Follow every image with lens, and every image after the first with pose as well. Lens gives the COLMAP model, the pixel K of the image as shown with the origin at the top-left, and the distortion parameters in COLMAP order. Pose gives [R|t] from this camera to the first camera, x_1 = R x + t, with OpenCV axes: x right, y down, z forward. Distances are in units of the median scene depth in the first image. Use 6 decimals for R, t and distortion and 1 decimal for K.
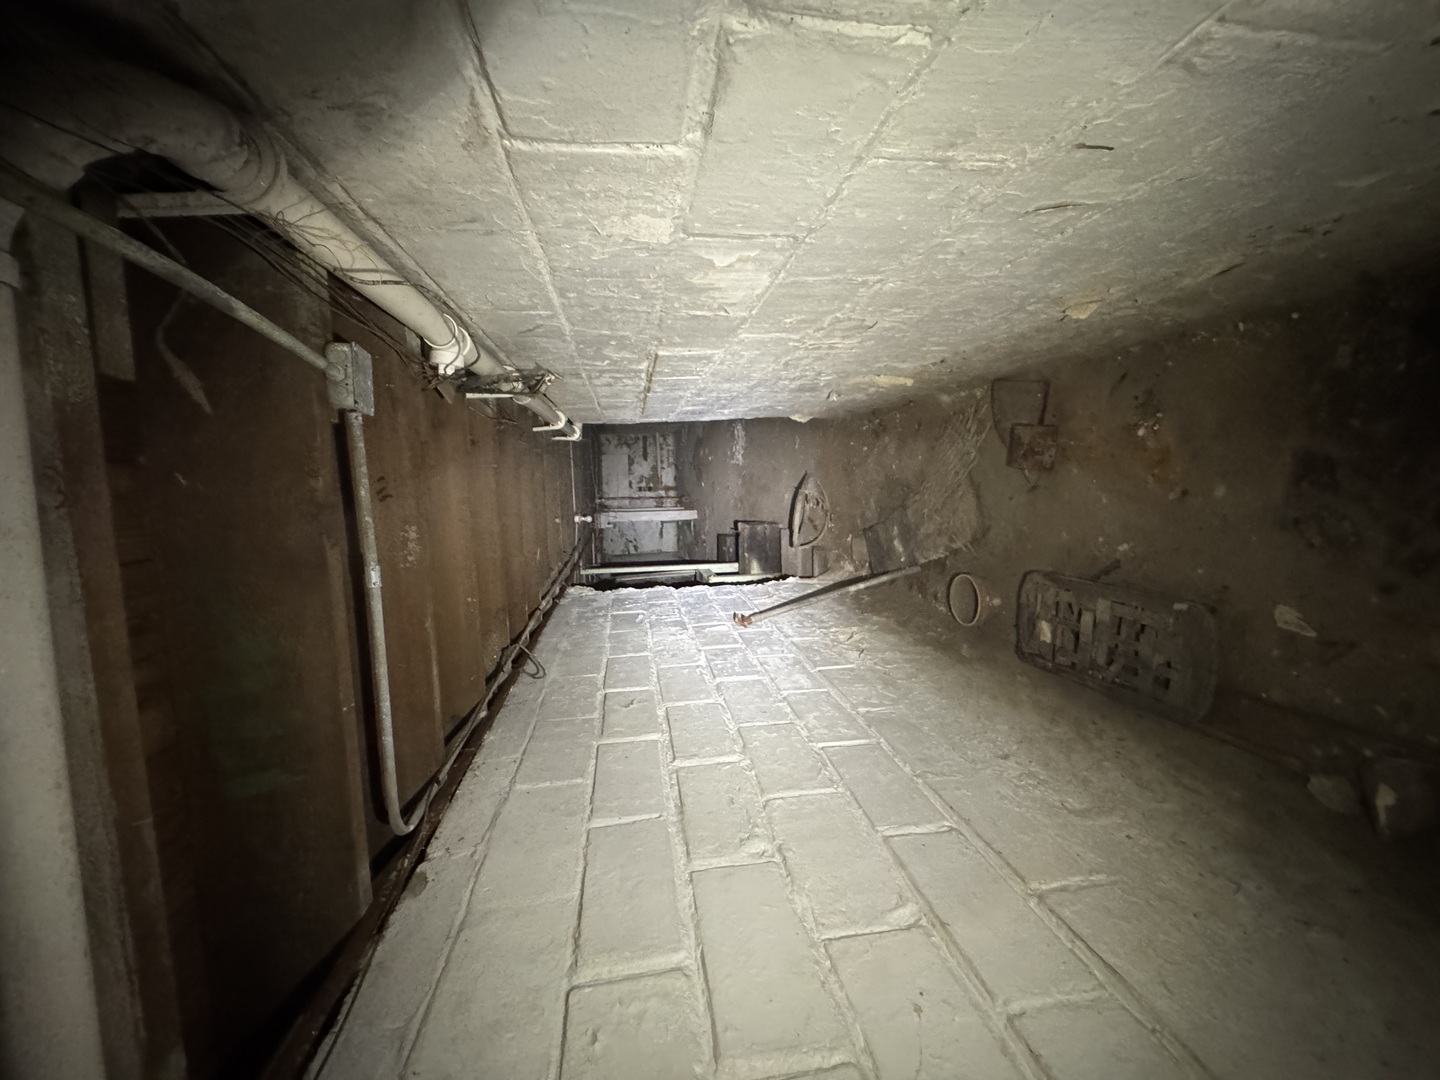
lens RADIAL K [[581.0, 0, 720.0], [0, 581.0, 540.0], [0, 0, 1]] dist [-0.001477, -0.000203]
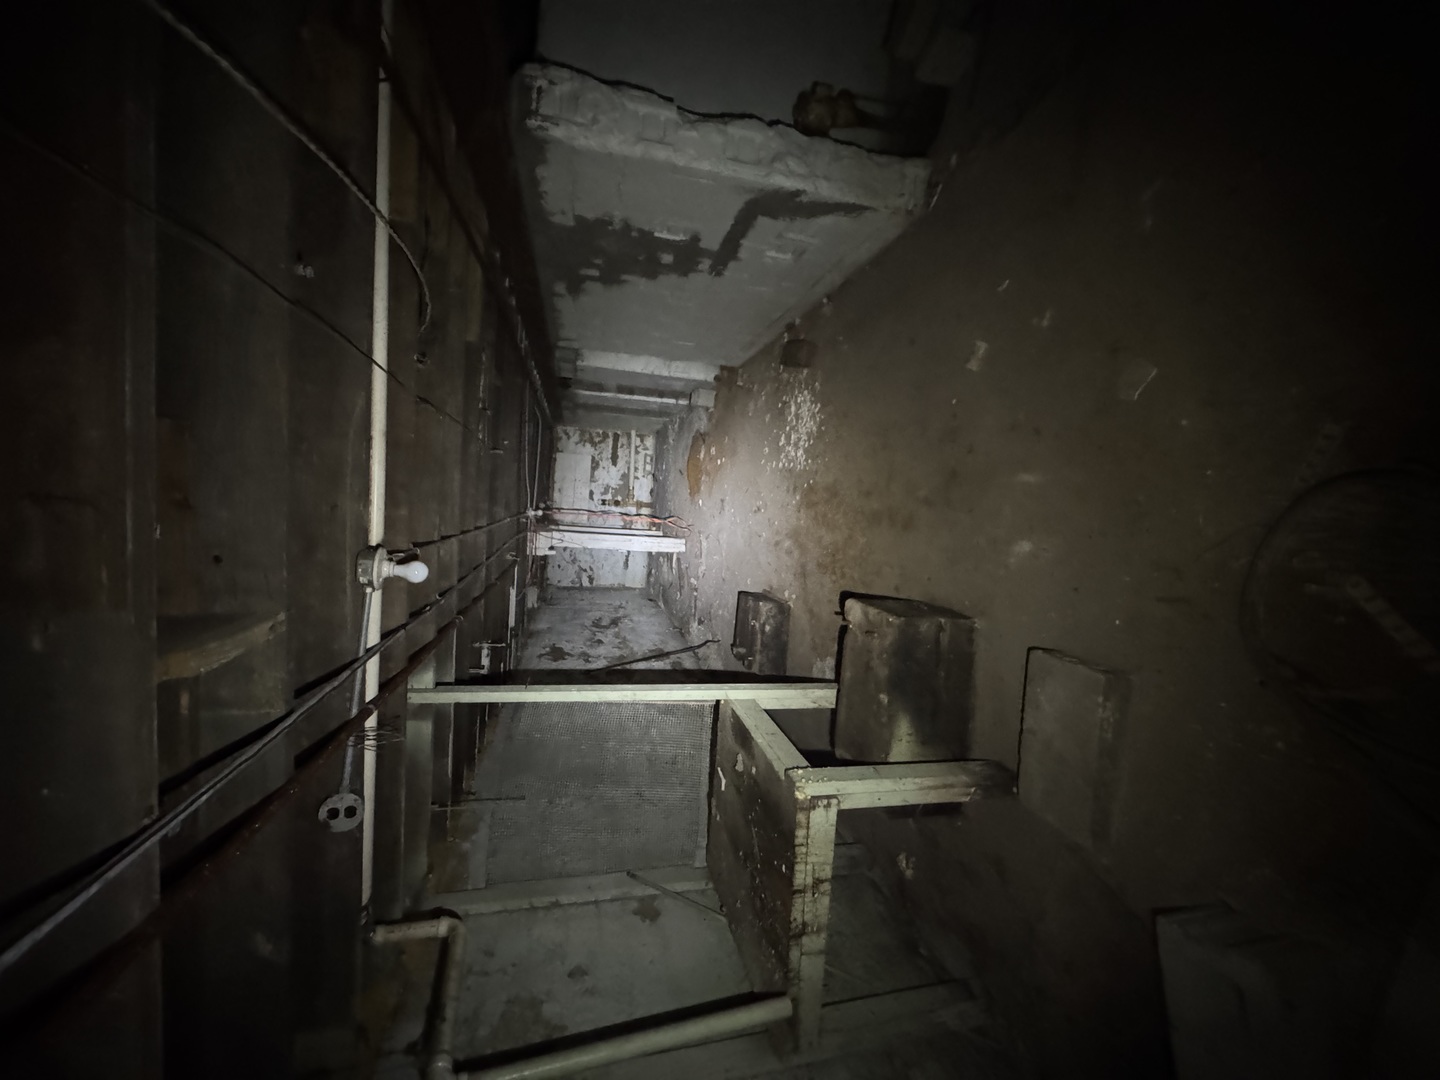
lens RADIAL K [[581.0, 0, 720.0], [0, 581.0, 540.0], [0, 0, 1]] dist [-0.001477, -0.000203]
pose [[0.994108, 0.085872, 0.066149, -0.033061], [-0.083031, 0.995550, -0.044567, -0.017759], [-0.069681, 0.038812, 0.996814, 0.239284]]
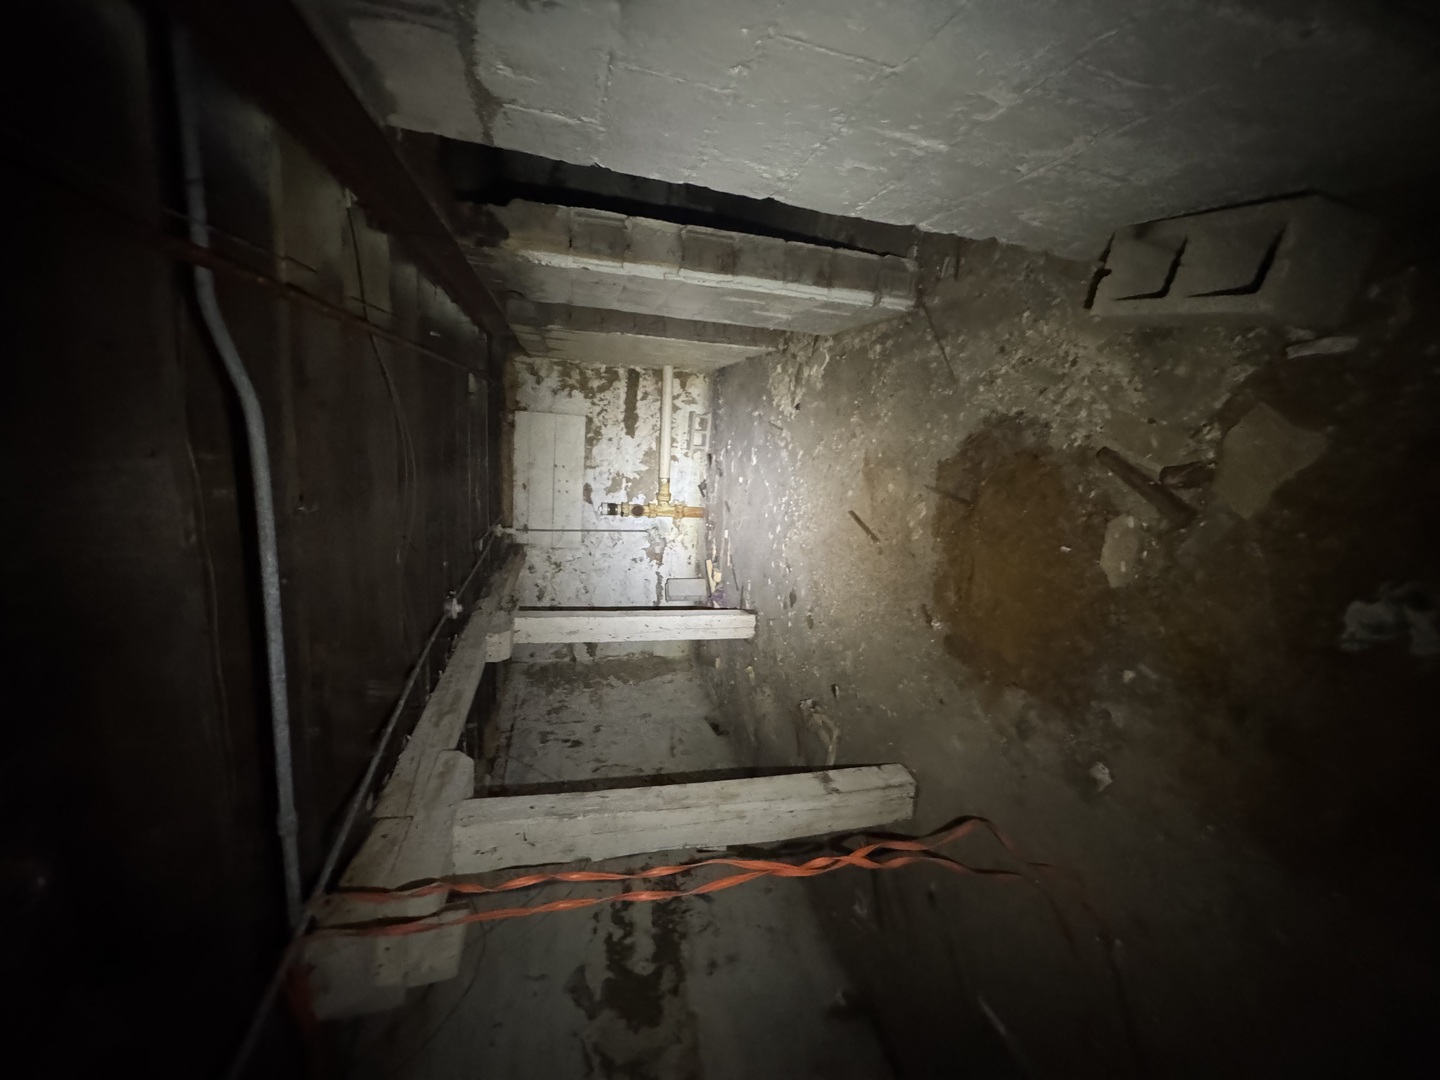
lens RADIAL K [[581.0, 0, 720.0], [0, 581.0, 540.0], [0, 0, 1]] dist [-0.001477, -0.000203]
pose [[0.993183, 0.077363, 0.087187, -0.097860], [-0.085902, 0.991386, 0.098871, -0.111569], [-0.078787, -0.105687, 0.991273, 0.605929]]
